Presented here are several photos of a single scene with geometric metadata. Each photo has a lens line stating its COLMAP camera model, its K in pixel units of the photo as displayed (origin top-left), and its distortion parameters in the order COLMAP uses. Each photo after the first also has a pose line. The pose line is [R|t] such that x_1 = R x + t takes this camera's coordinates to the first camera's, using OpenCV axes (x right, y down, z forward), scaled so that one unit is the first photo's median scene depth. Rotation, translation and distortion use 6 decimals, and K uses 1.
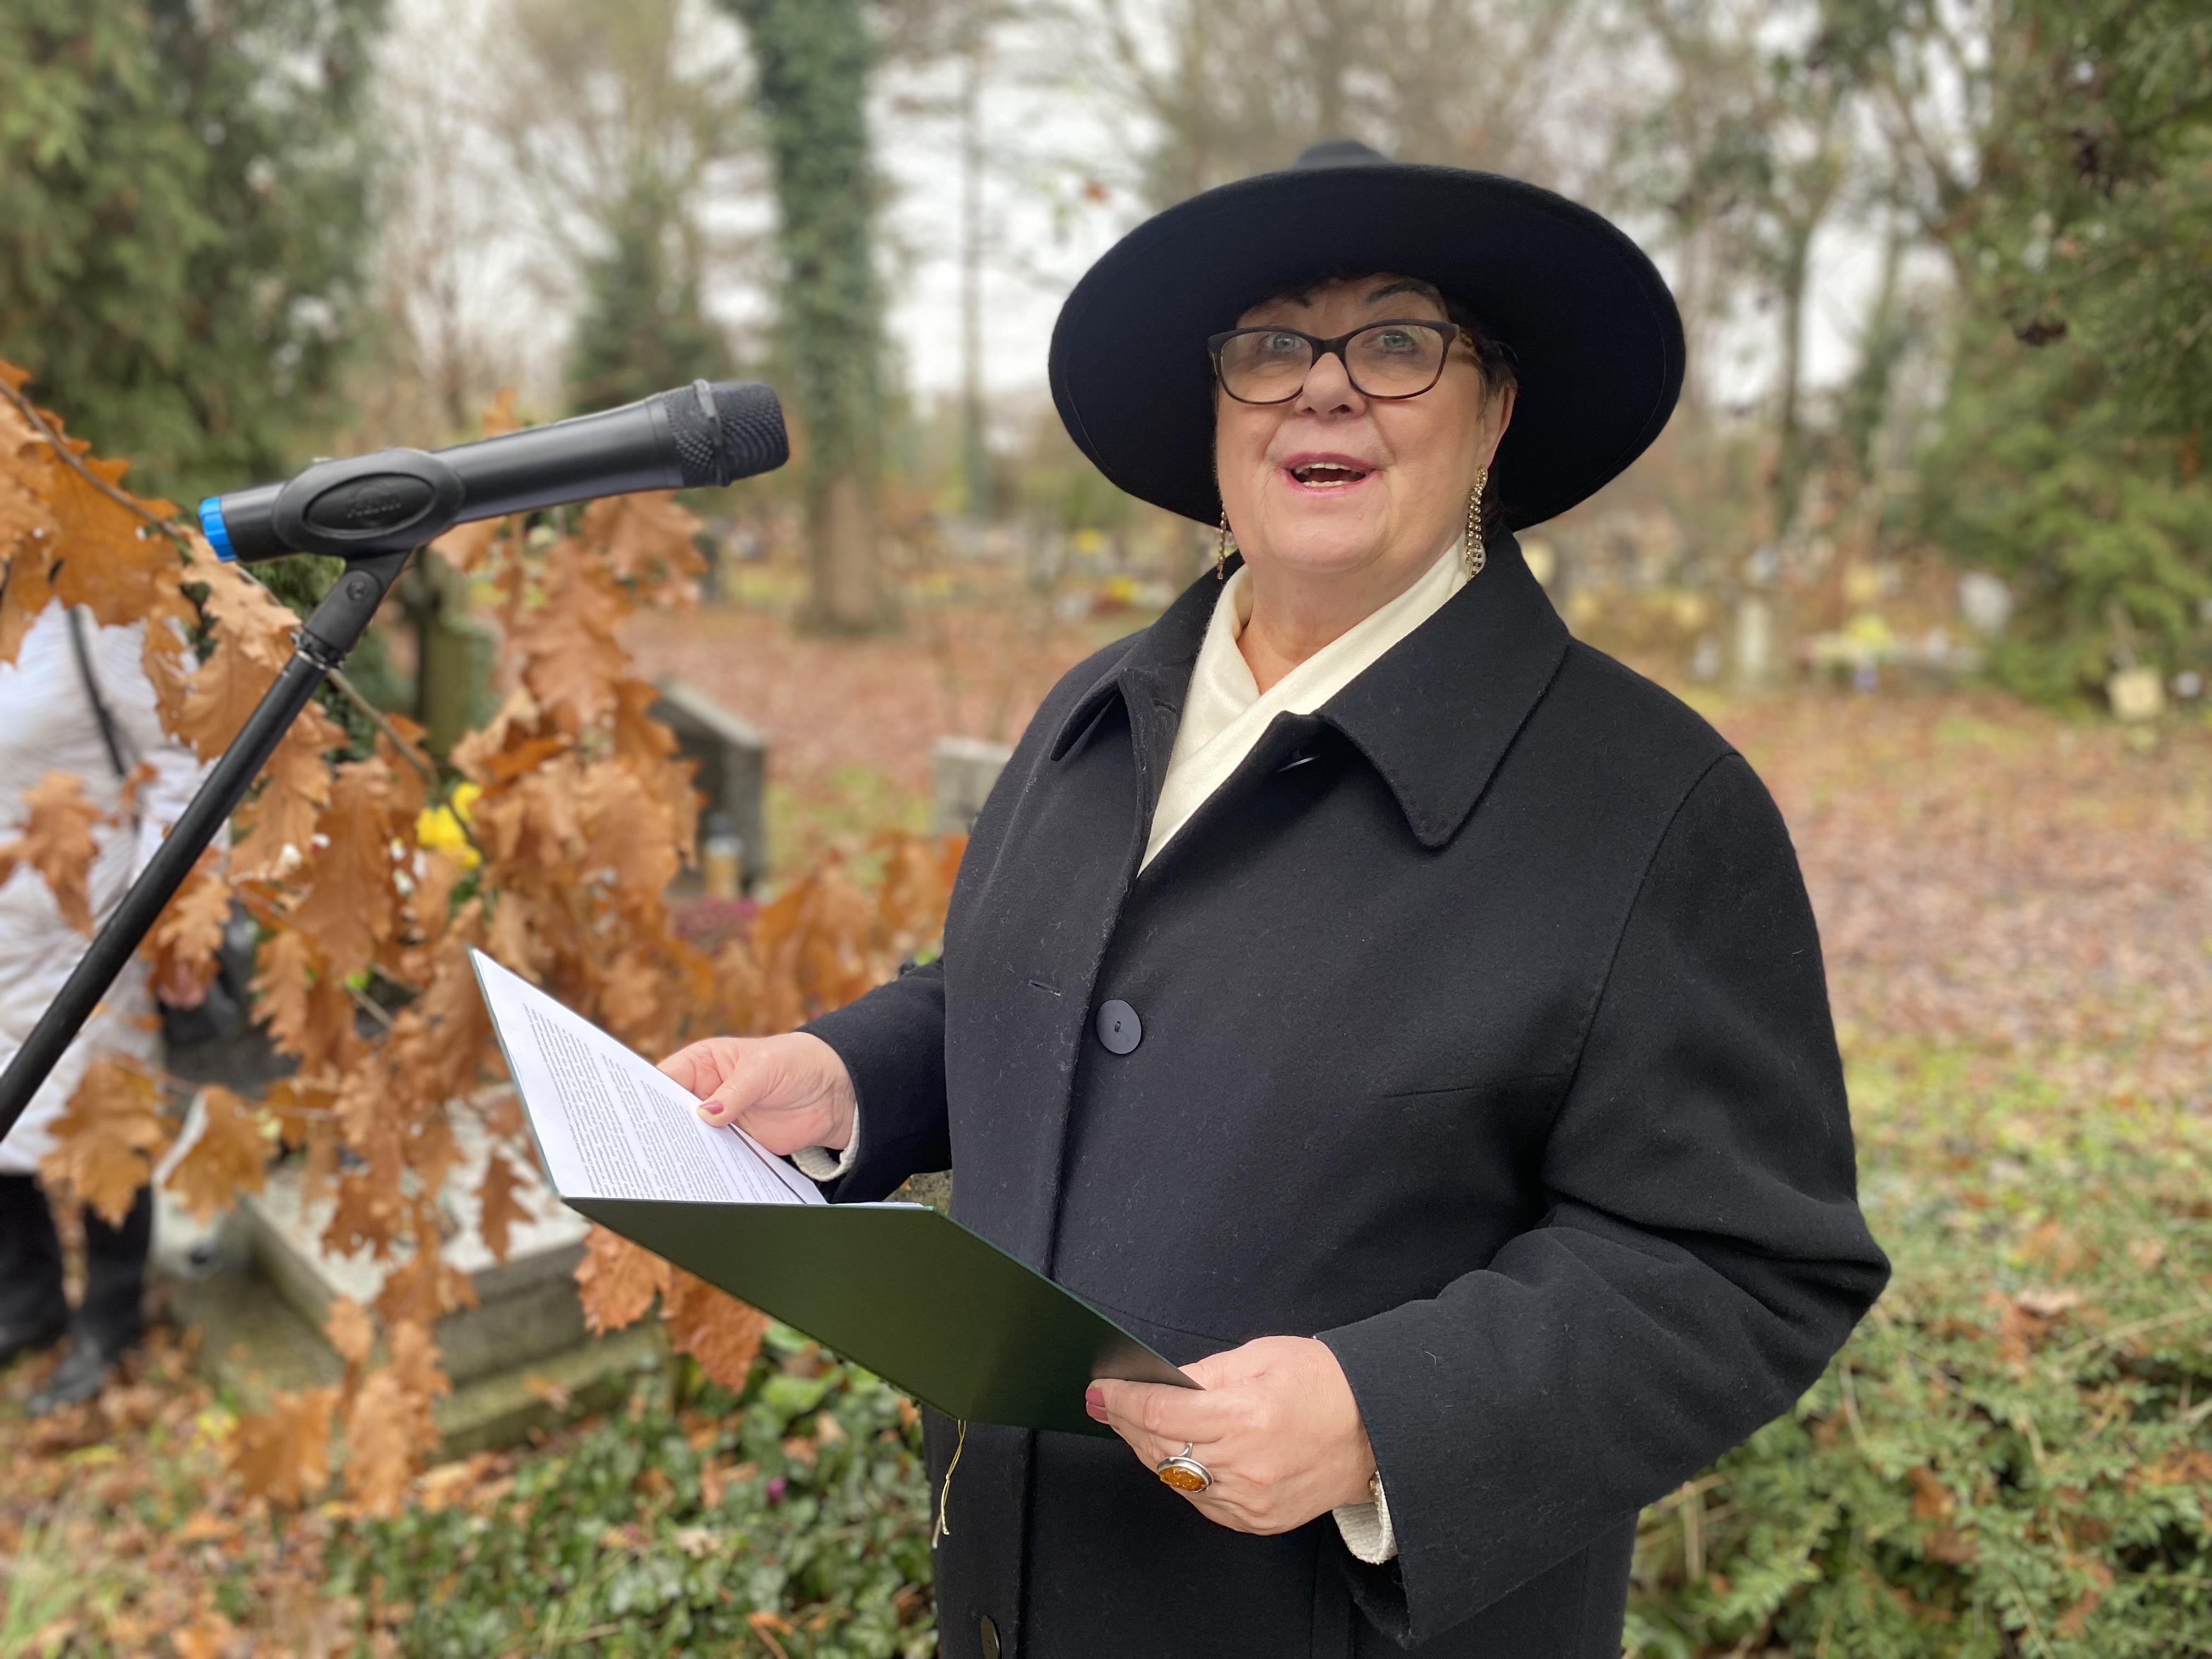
lens RADIAL K [[1650.6, 0, 1106.0], [0, 1650.6, 829.5], [0, 0, 1]] dist [-0.000217, 0.002220]
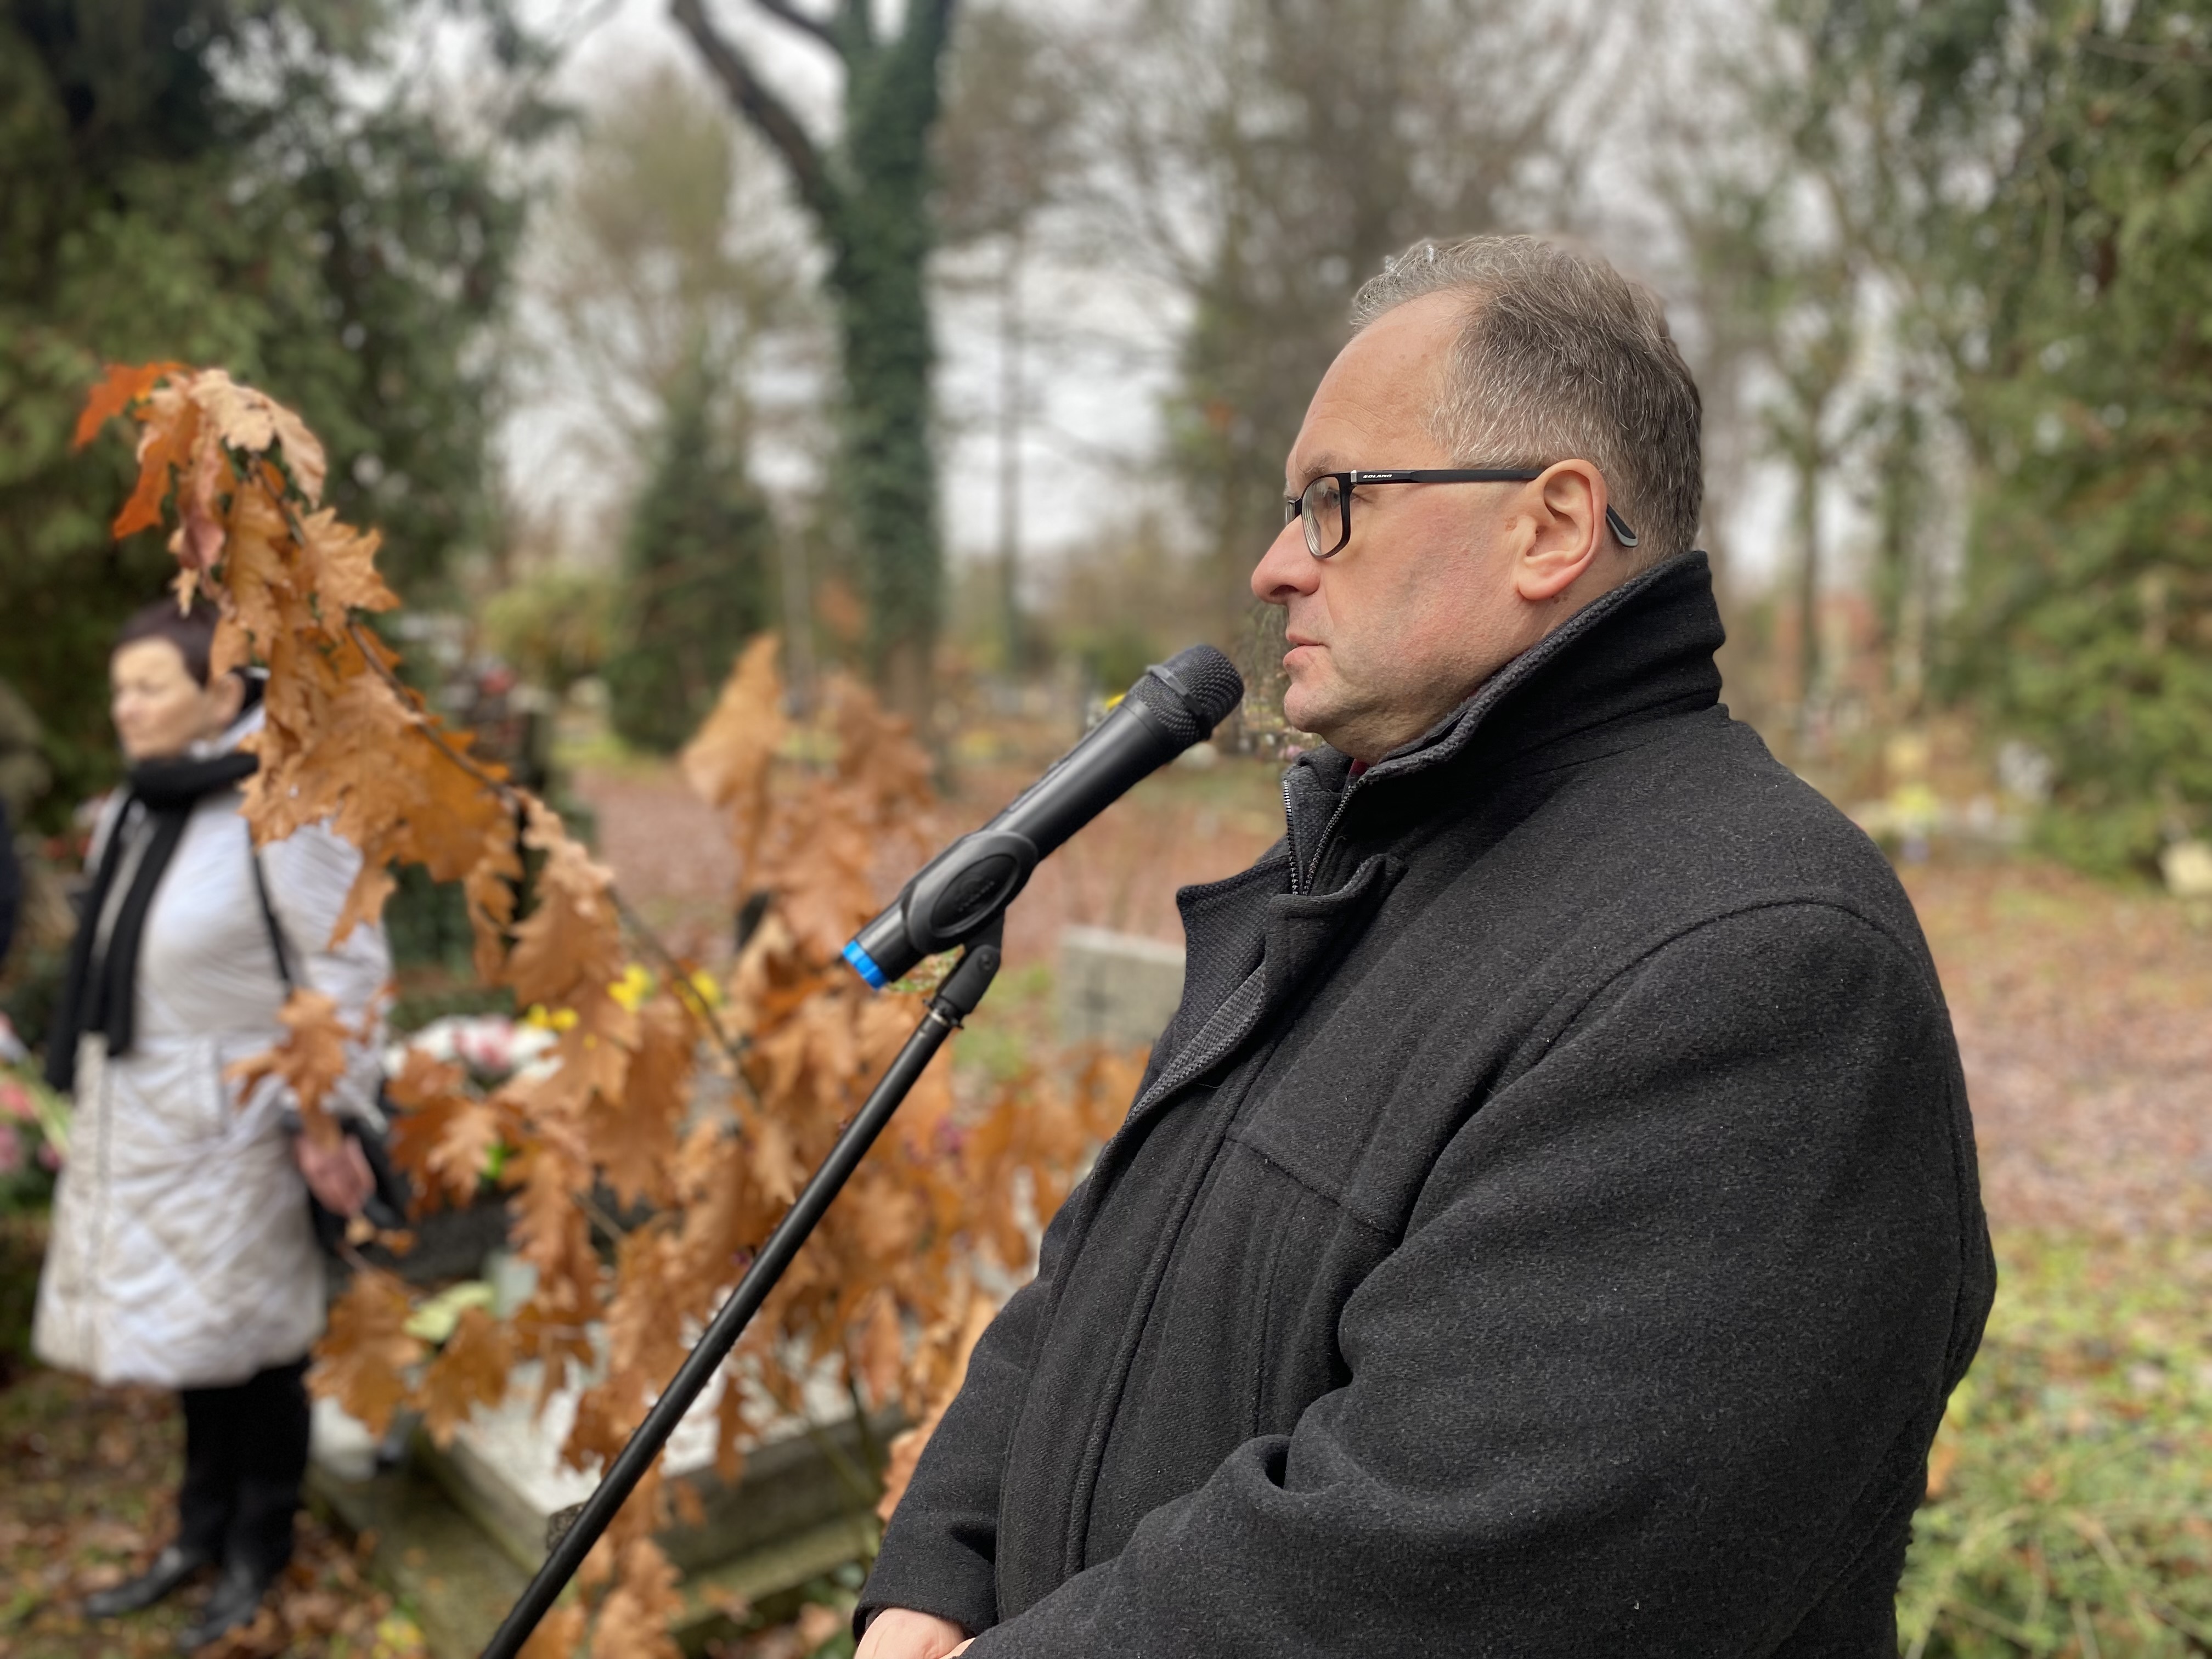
lens RADIAL K [[1648.8, 0, 1119.3], [0, 1648.8, 829.8], [0, 0, 1]] dist [0.012938, -0.010096]
pose [[0.999972, 0.005249, -0.005366, -0.060540], [-0.005716, 0.995819, -0.091168, -0.023221], [0.004865, 0.091197, 0.995821, -0.027548]]
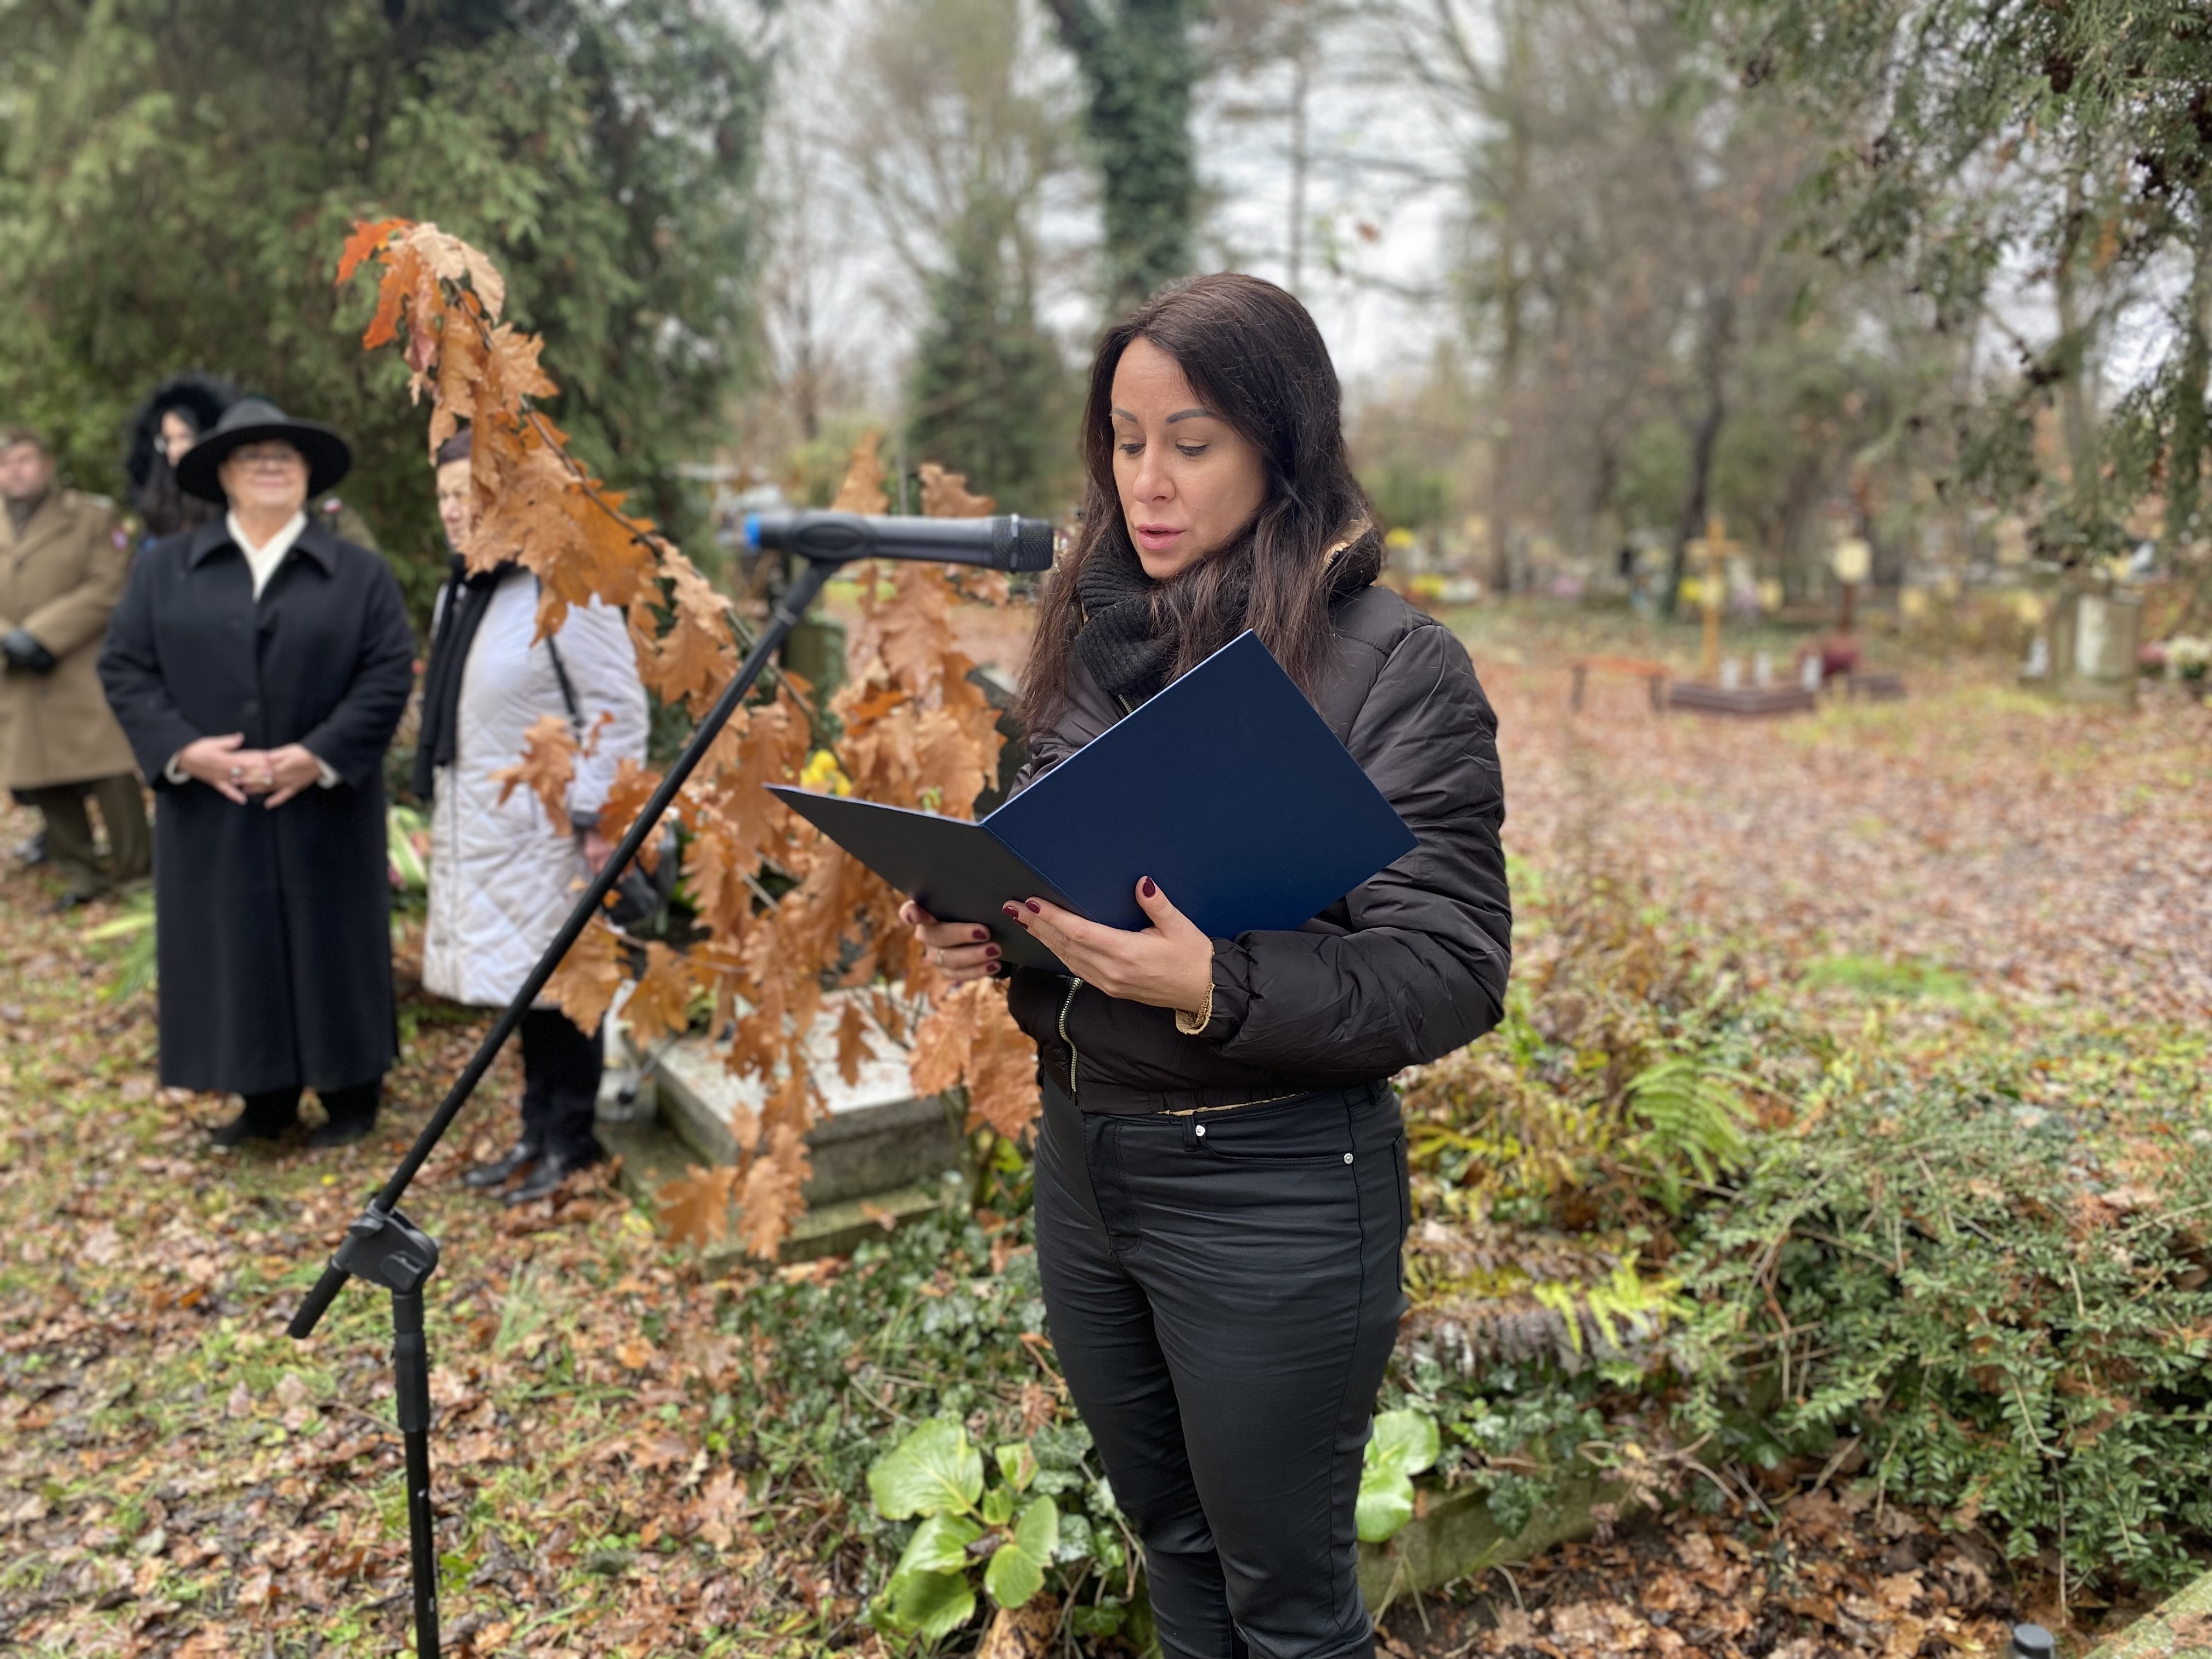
lens RADIAL K [[1648.8, 0, 1119.3], [0, 1648.8, 829.8], [0, 0, 1]] dist [0.012938, -0.010096]
pose [[0.983230, 0.026111, -0.180488, 0.040640], [-0.025928, 0.999658, 0.003372, 0.021501], [0.180515, 0.001364, 0.983571, -0.134557]]
